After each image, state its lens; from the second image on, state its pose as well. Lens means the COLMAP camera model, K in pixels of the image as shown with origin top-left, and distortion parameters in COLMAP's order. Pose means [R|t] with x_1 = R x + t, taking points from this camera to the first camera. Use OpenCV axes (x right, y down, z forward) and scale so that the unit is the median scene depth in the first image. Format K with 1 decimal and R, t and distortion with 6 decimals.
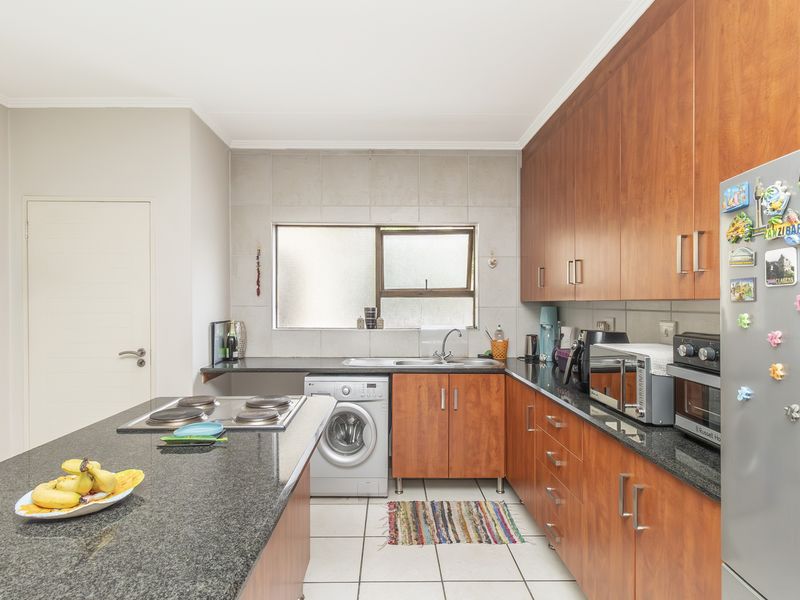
lens RADIAL K [[415.8, 0, 383.6], [0, 415.8, 302.7], [0, 0, 1]] dist [0.003013, 0.000378]
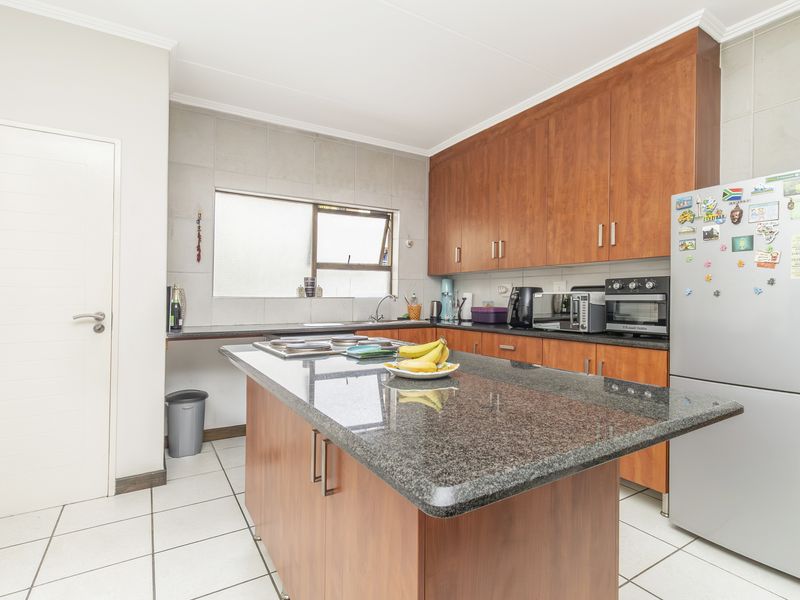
lens RADIAL K [[415.8, 0, 364.7], [0, 415.8, 298.0], [0, 0, 1]] dist [0.003013, 0.000378]
pose [[0.865422, 0.005691, 0.501012, -0.480900], [-0.003382, 0.999979, -0.005517, 0.075410], [-0.501032, 0.003080, 0.865423, -0.013406]]
